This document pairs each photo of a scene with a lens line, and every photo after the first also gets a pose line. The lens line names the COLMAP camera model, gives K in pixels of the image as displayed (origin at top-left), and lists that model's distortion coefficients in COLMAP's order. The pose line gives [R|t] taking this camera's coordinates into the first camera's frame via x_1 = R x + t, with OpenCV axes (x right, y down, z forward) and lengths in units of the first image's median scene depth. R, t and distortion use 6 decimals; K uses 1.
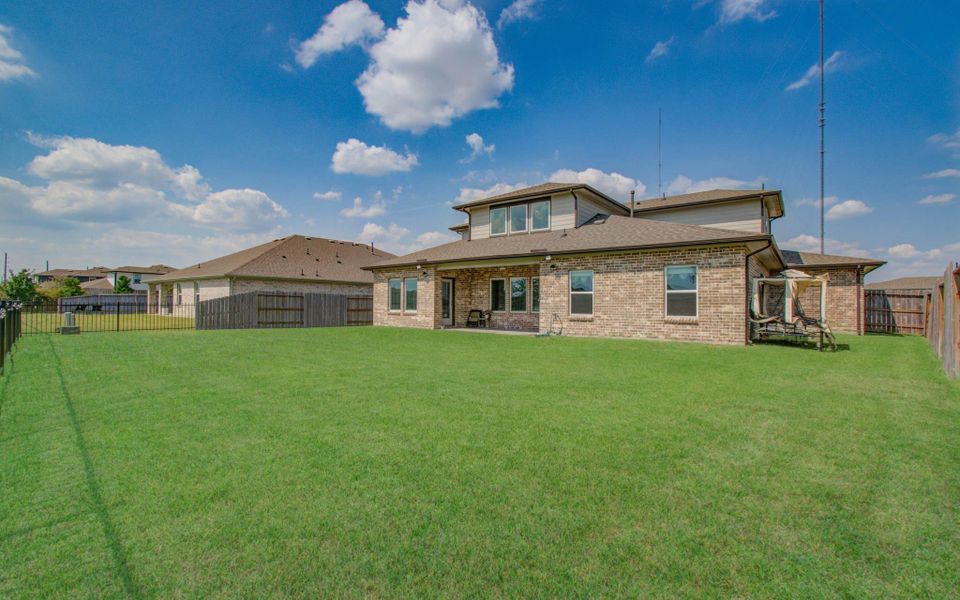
lens RADIAL K [[779.4, 0, 455.5], [0, 779.4, 304.0], [0, 0, 1]] dist [-0.006141, -0.009771]
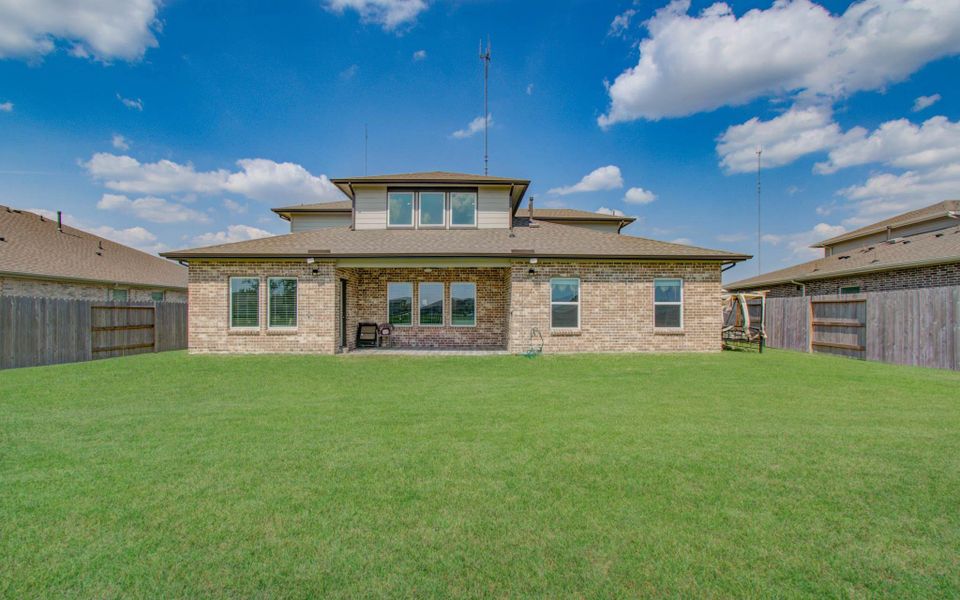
lens RADIAL K [[533.7, 0, 480.8], [0, 533.7, 315.4], [0, 0, 1]] dist [-0.003318, -0.000341]
pose [[0.575912, -0.015034, 0.817373, -0.374278], [-0.001796, 0.999805, 0.019655, -0.012177], [-0.817509, -0.012787, 0.575773, 0.707782]]
